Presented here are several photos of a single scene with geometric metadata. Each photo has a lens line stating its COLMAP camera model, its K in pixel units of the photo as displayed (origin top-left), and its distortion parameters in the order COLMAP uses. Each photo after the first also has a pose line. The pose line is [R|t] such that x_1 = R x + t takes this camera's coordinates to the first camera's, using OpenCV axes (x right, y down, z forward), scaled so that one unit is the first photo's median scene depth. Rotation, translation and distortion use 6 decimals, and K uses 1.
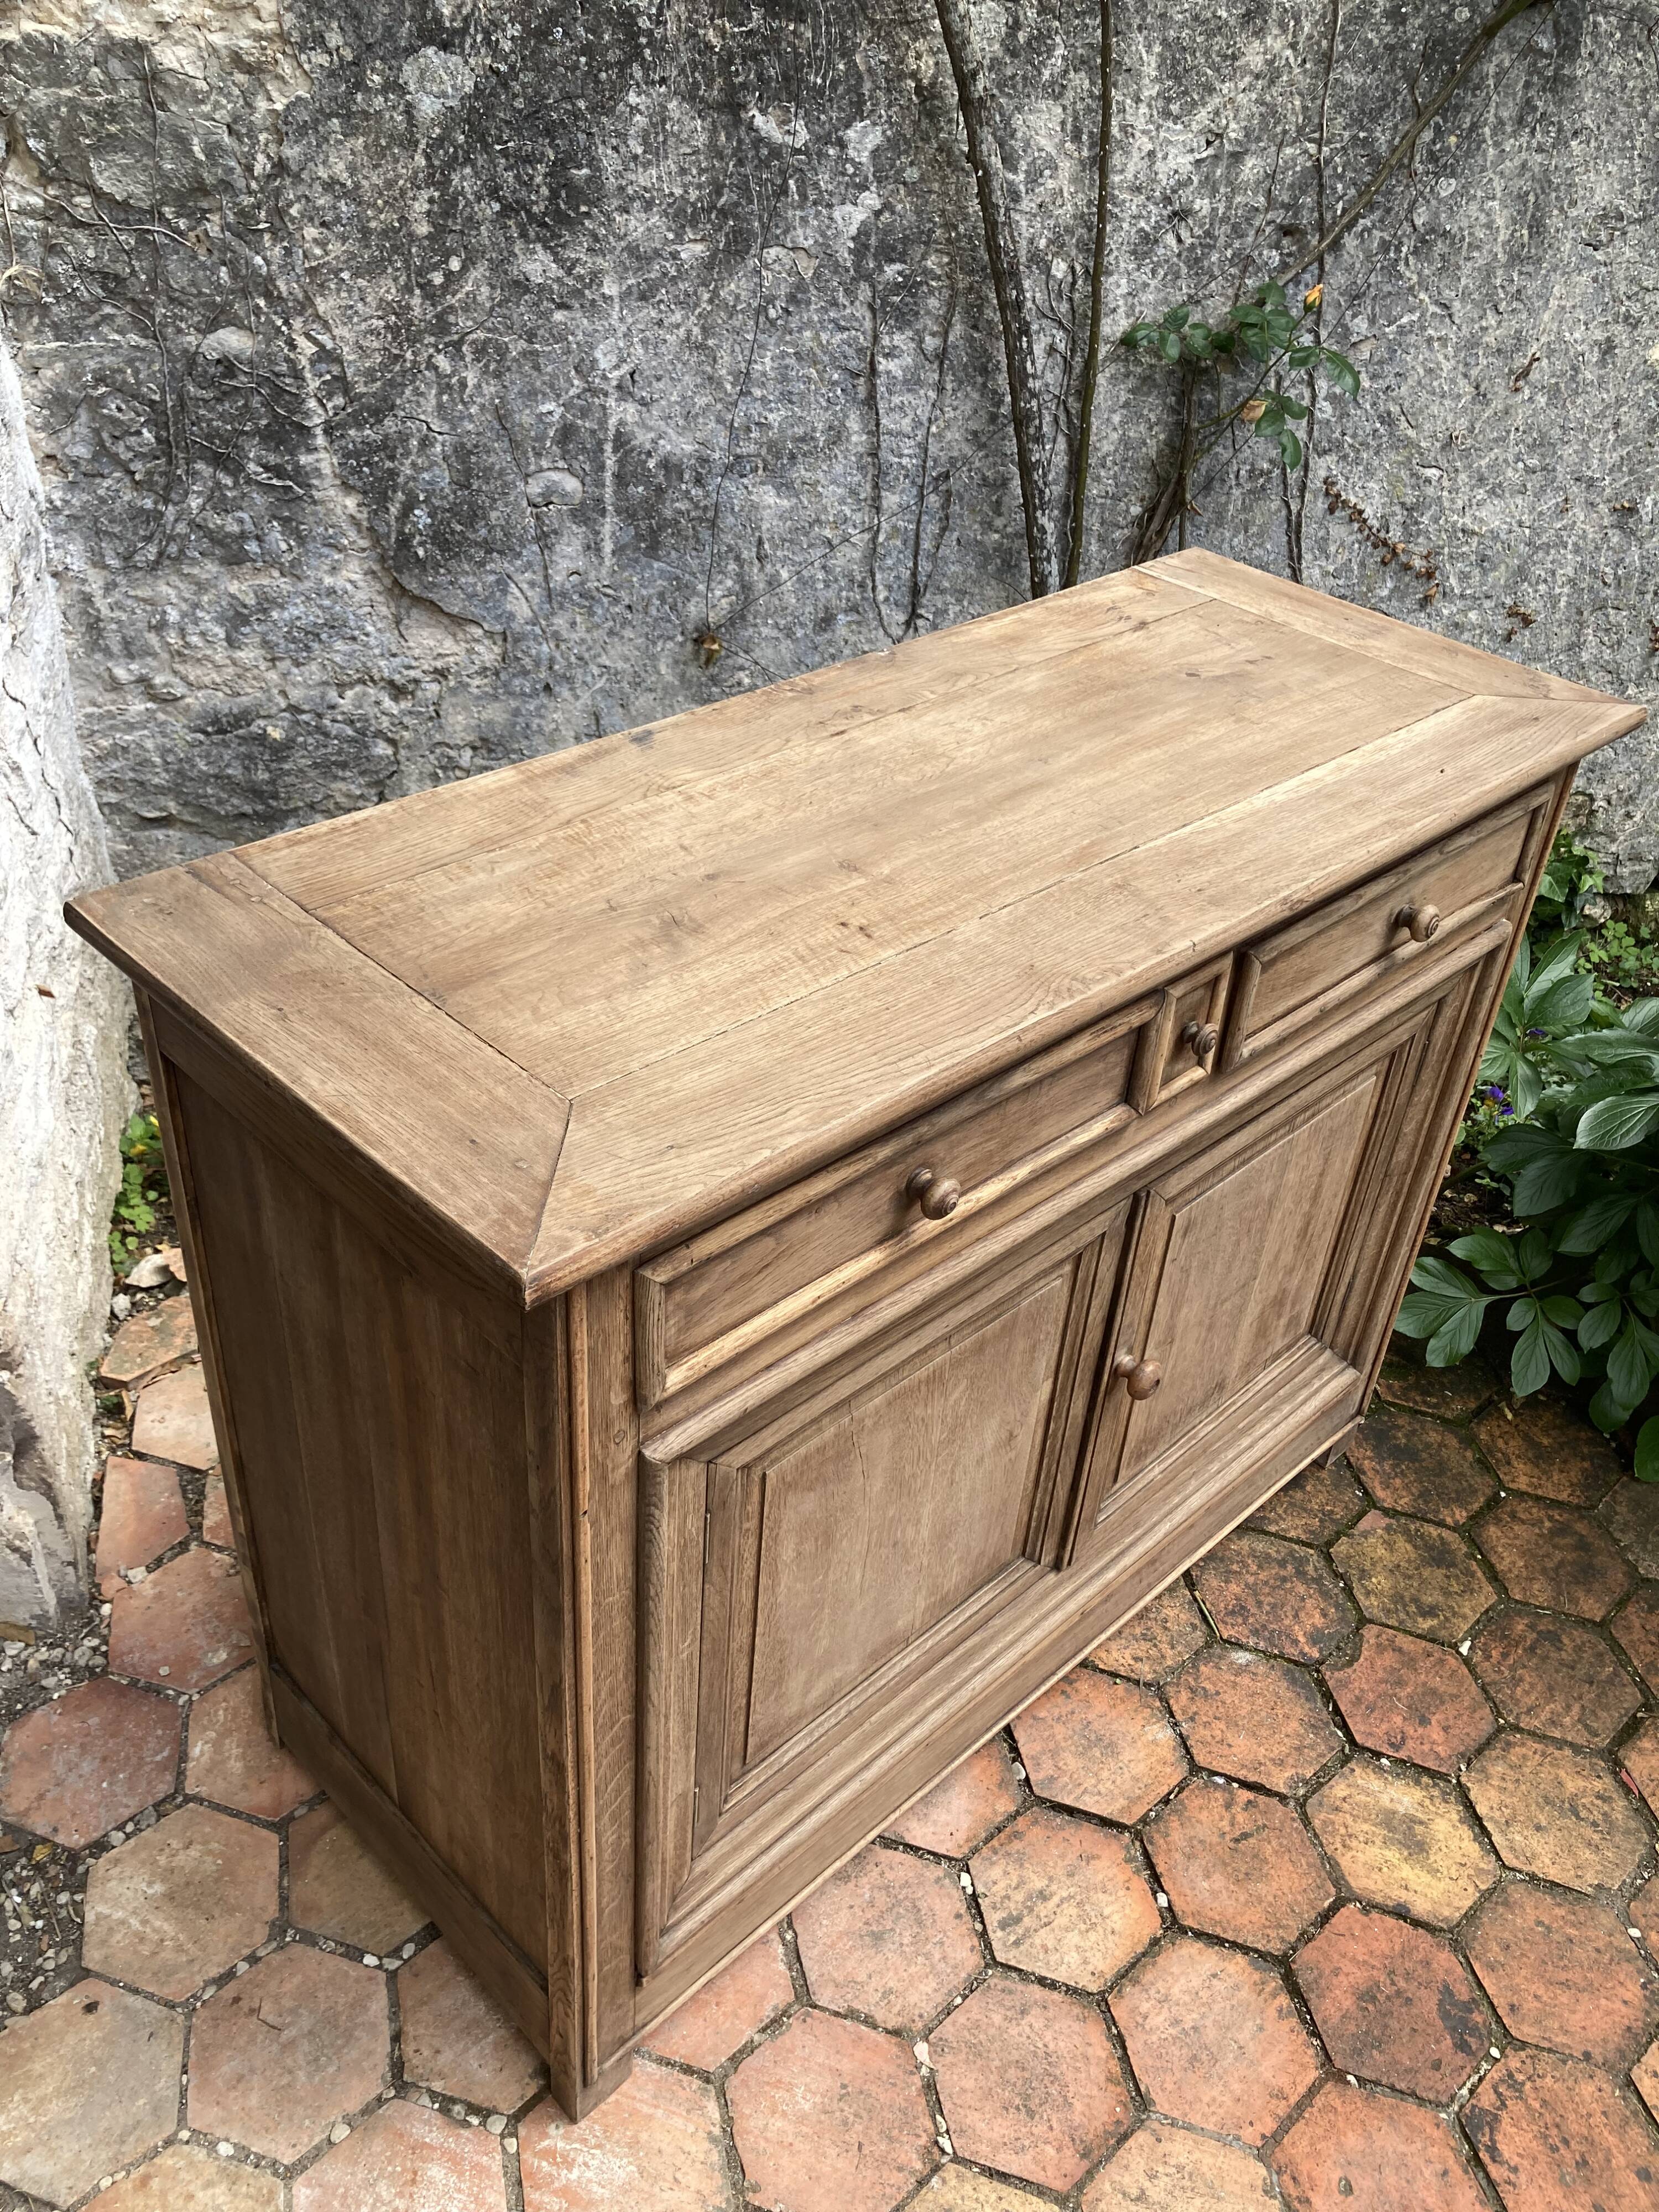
lens RADIAL K [[1845.0, 0, 840.7], [0, 1845.0, 1110.5], [0, 0, 1]] dist [-0.047417, 0.118445]
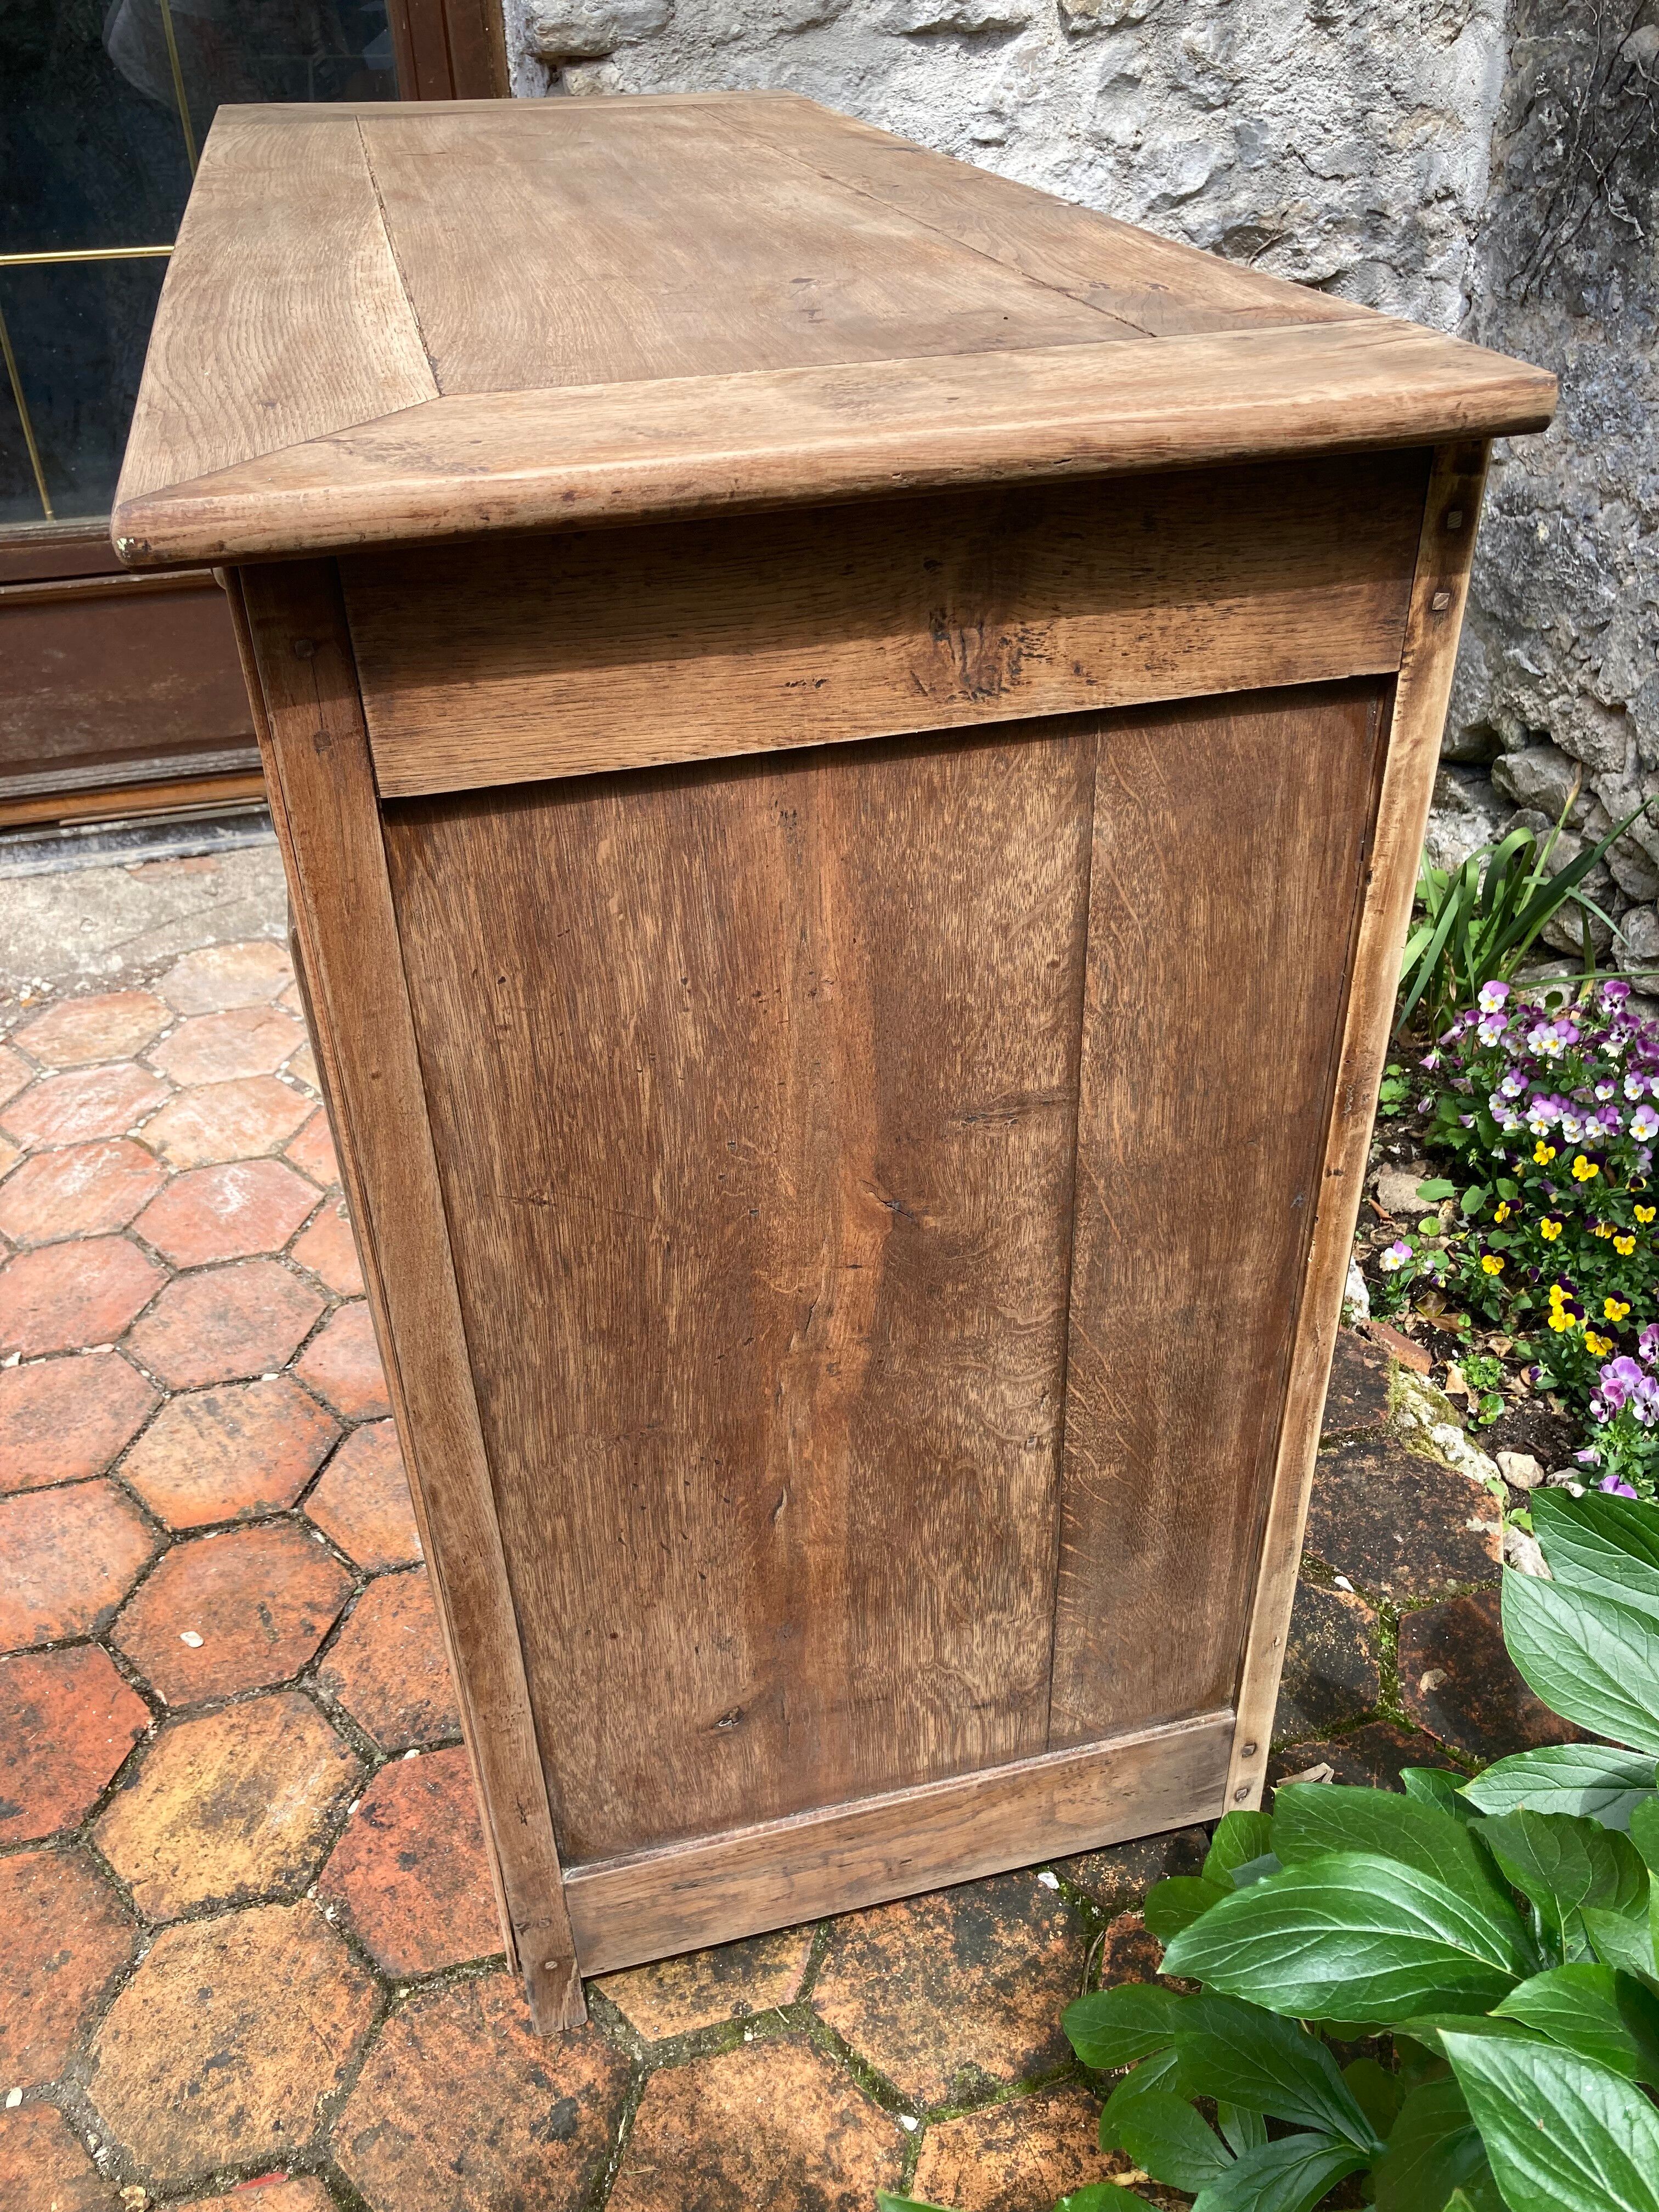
lens RADIAL K [[1835.5, 0, 818.4], [0, 1835.5, 1088.4], [0, 0, 1]] dist [0.065551, -0.078391]
pose [[0.022135, 0.468847, -0.883002, 0.620137], [-0.570662, 0.731125, 0.373899, -0.155720], [0.820886, 0.495620, 0.283737, 0.641904]]
